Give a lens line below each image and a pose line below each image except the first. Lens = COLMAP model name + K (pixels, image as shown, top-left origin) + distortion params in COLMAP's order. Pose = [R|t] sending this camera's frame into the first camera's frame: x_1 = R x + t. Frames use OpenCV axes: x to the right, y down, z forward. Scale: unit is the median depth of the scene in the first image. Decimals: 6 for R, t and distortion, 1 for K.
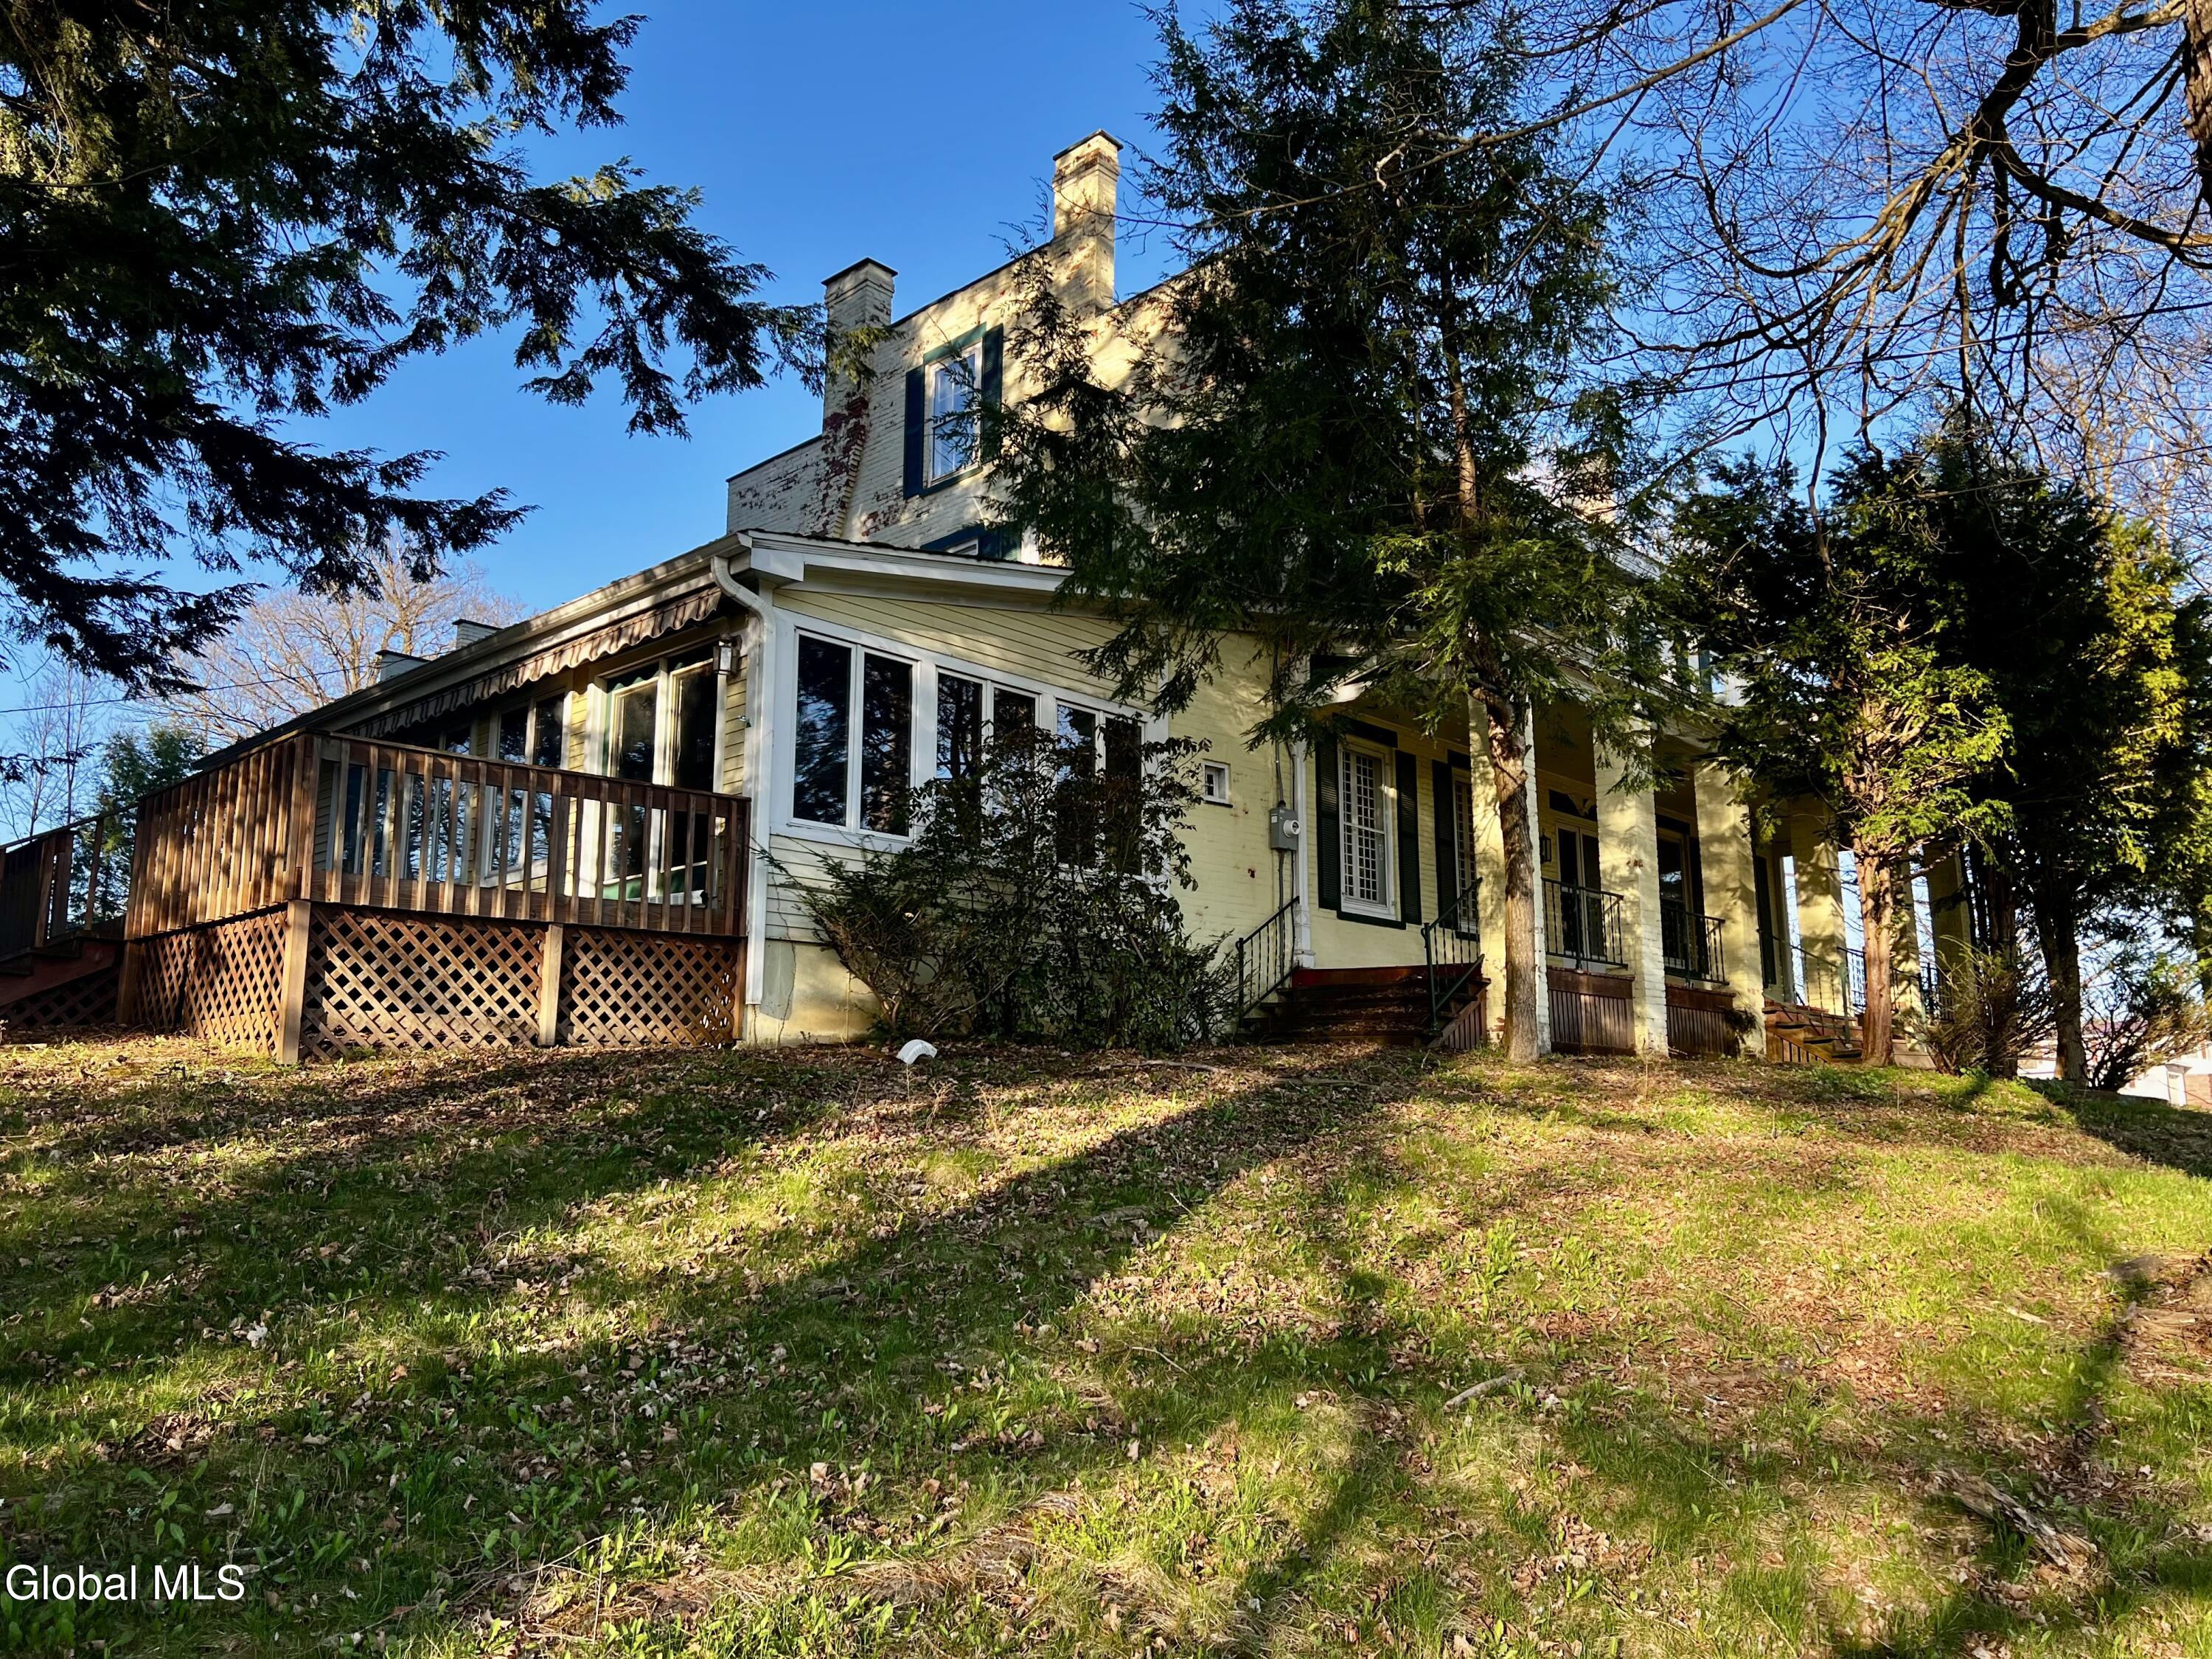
lens RADIAL K [[1666.1, 0, 1106.7], [0, 1666.1, 827.5], [0, 0, 1]] dist [0.074184, -0.074495]
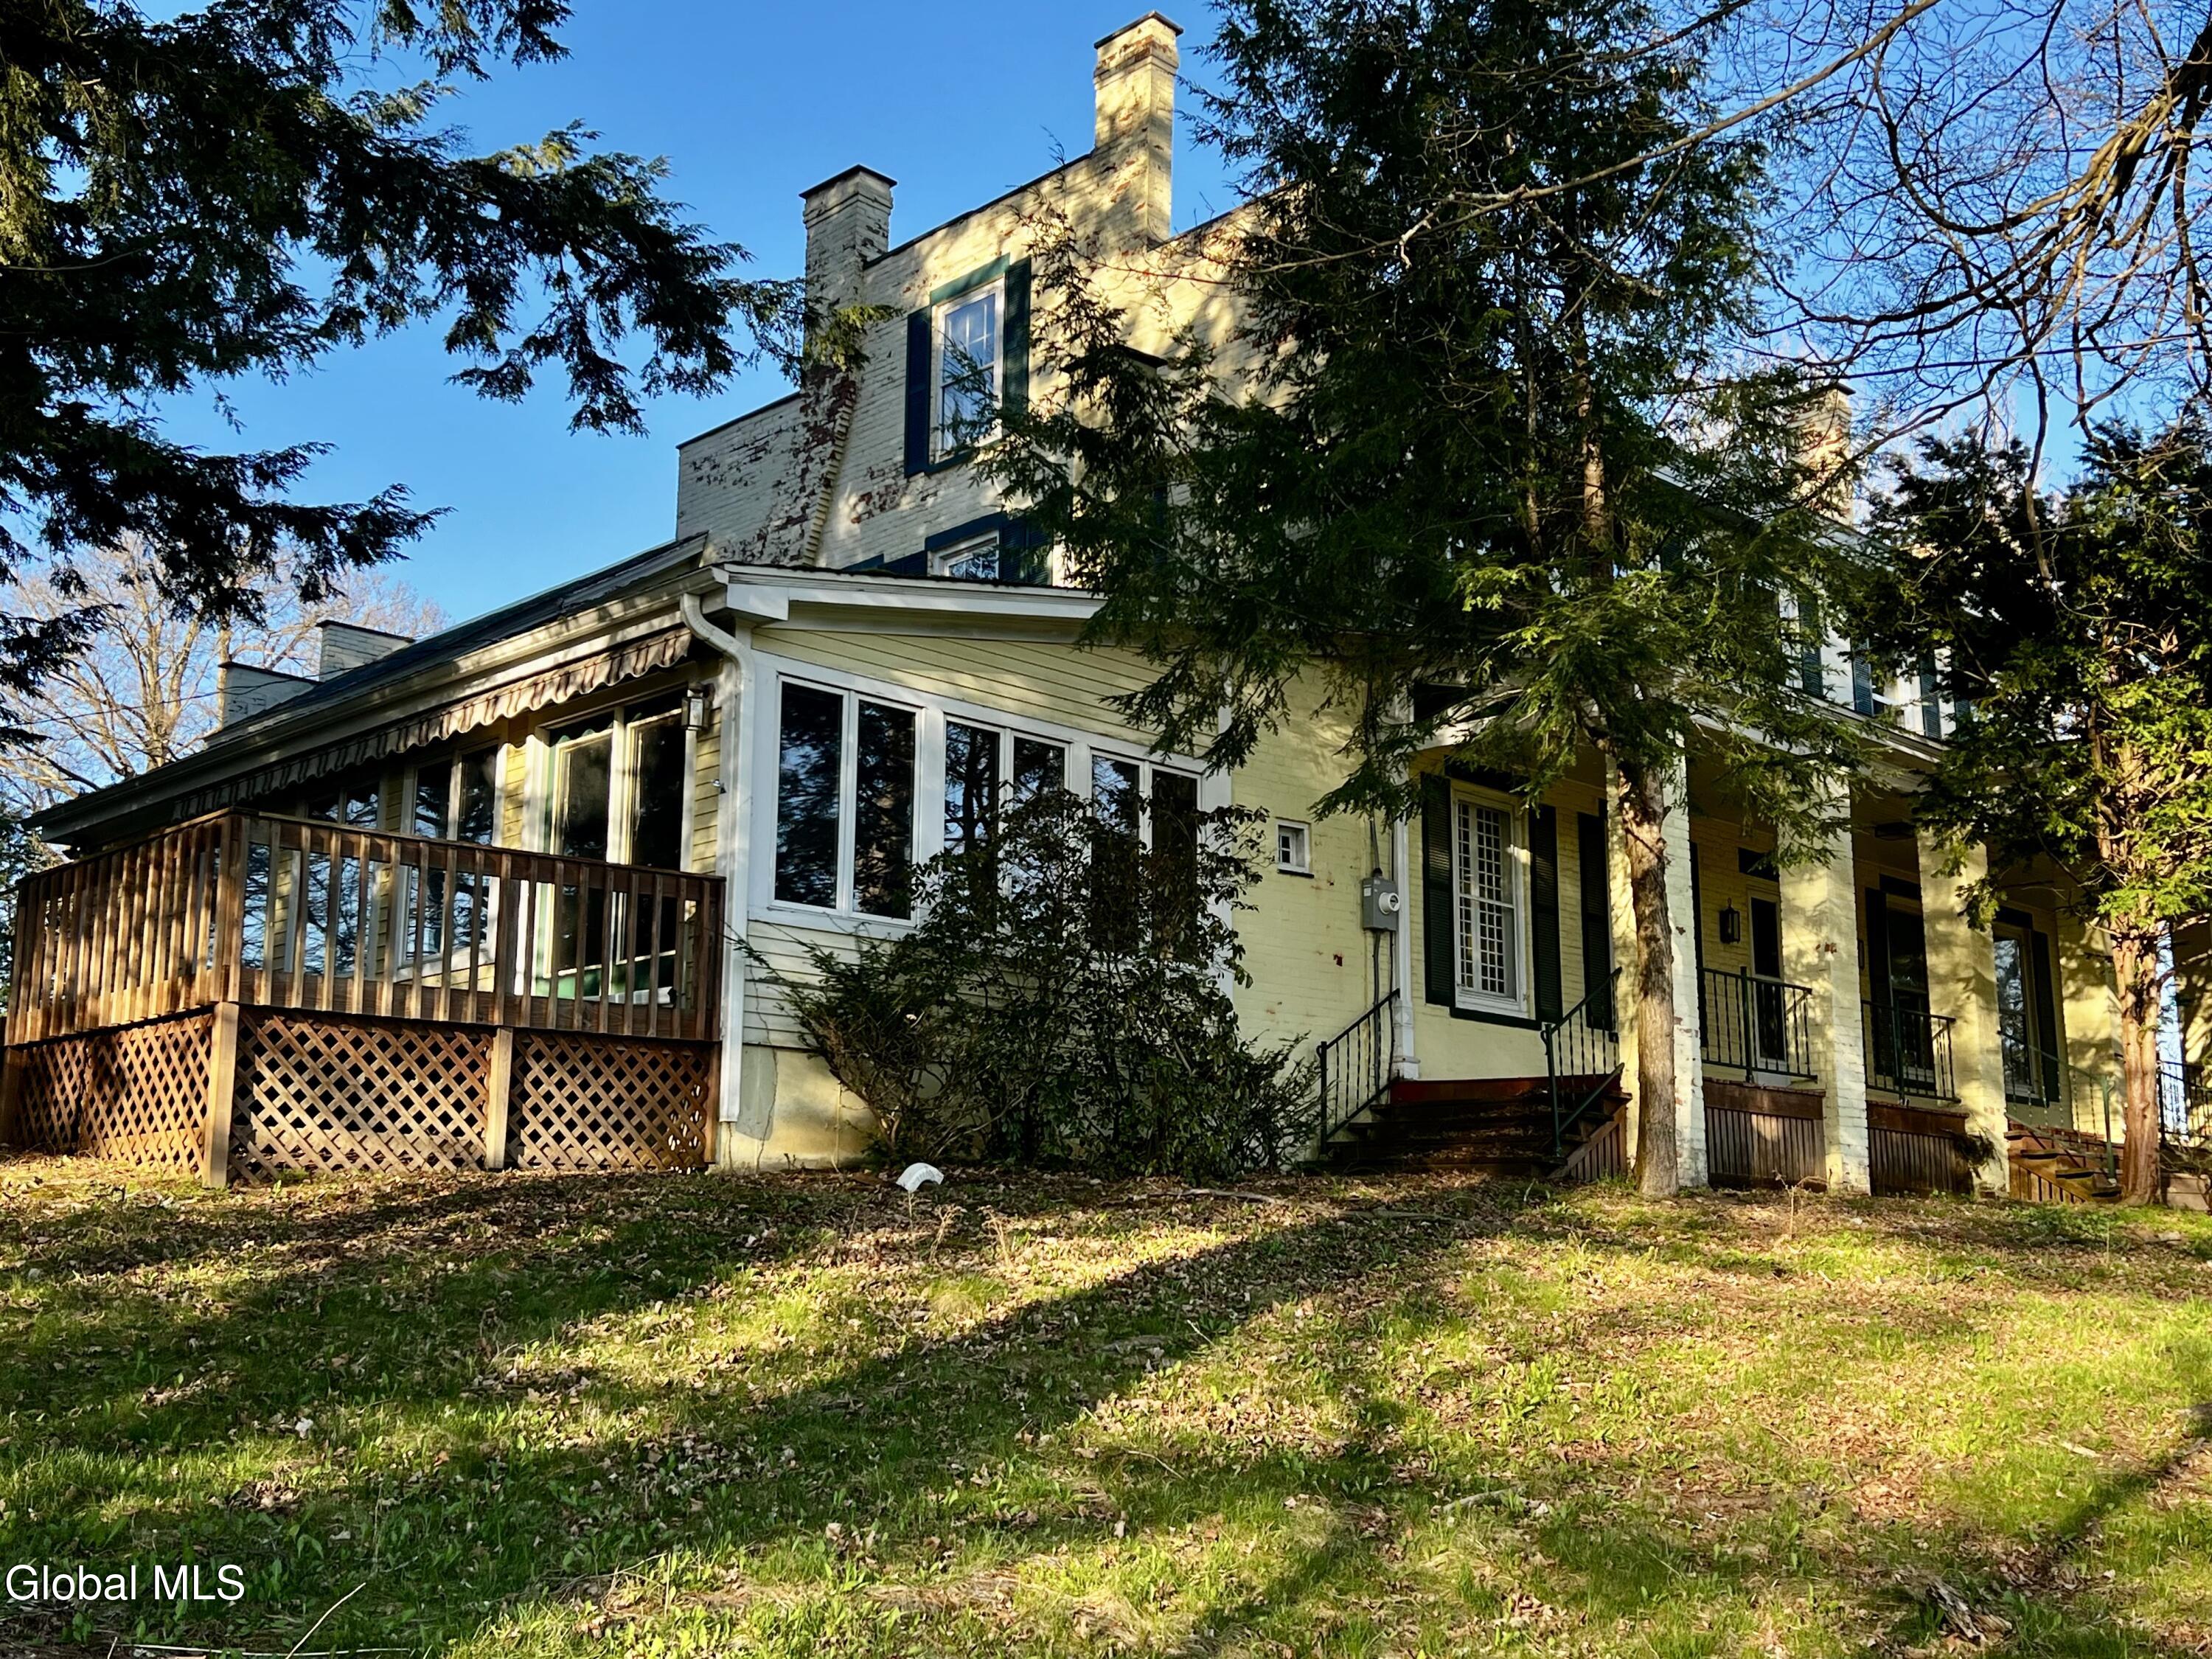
lens RADIAL K [[2385.6, 0, 1107.4], [0, 2385.6, 837.8], [0, 0, 1]] dist [0.083583, 0.000000]
pose [[0.999371, -0.001984, -0.035421, 0.022157], [0.001438, 0.999880, -0.015432, -0.017700], [0.035447, 0.015371, 0.999253, -0.191510]]
